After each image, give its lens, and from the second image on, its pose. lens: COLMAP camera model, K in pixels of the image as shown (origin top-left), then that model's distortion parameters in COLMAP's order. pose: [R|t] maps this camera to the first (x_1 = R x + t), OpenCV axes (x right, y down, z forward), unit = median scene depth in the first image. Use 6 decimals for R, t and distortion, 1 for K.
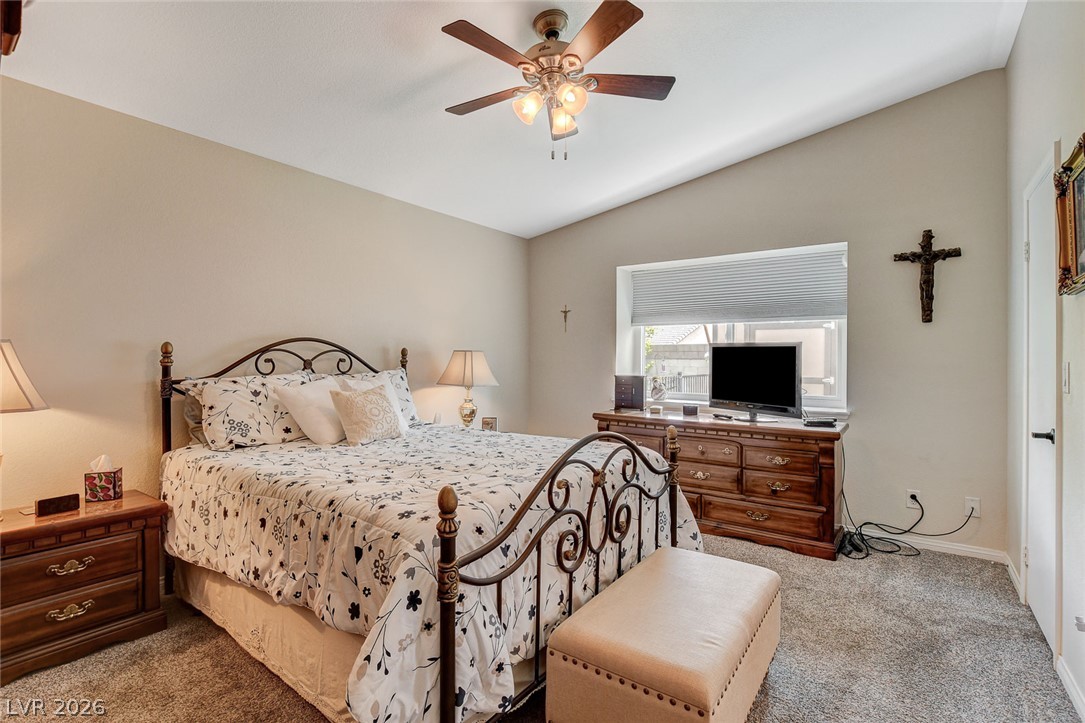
lens RADIAL K [[494.0, 0, 538.3], [0, 494.0, 355.4], [0, 0, 1]] dist [-0.022714, 0.000823]
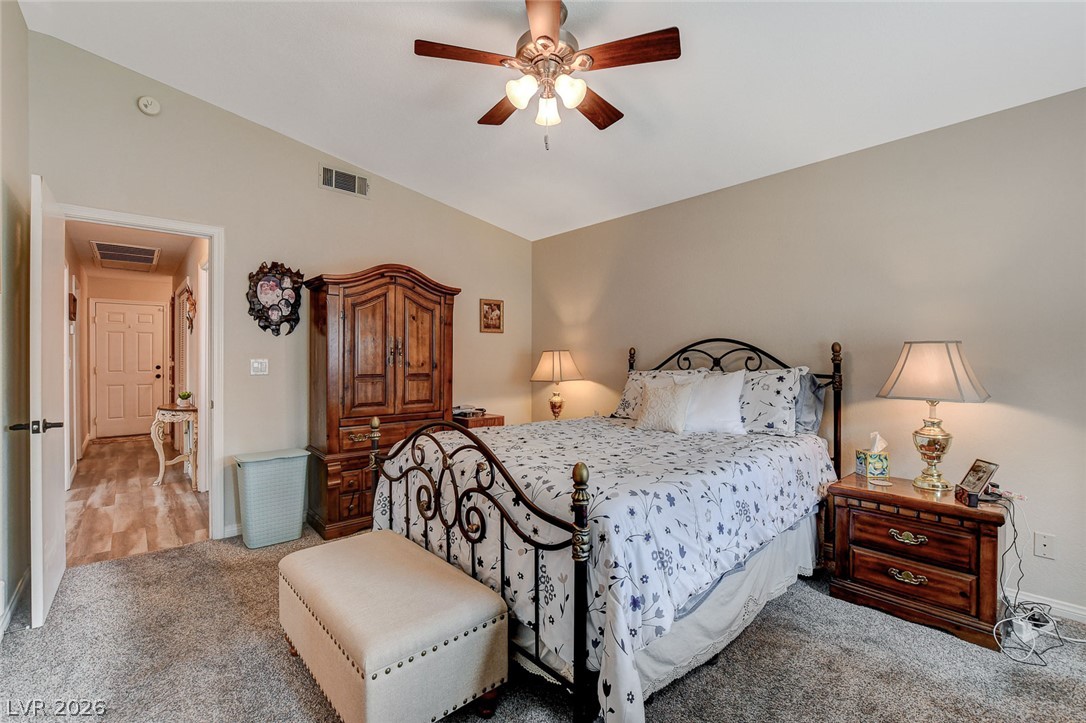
lens RADIAL K [[475.5, 0, 540.6], [0, 475.5, 361.0], [0, 0, 1]] dist [-0.018452, 0.001096]
pose [[-0.205463, 0.001640, -0.978663, 0.710824], [0.014659, 0.999892, -0.001402, 0.012087], [0.978555, -0.014634, -0.205465, 0.887468]]
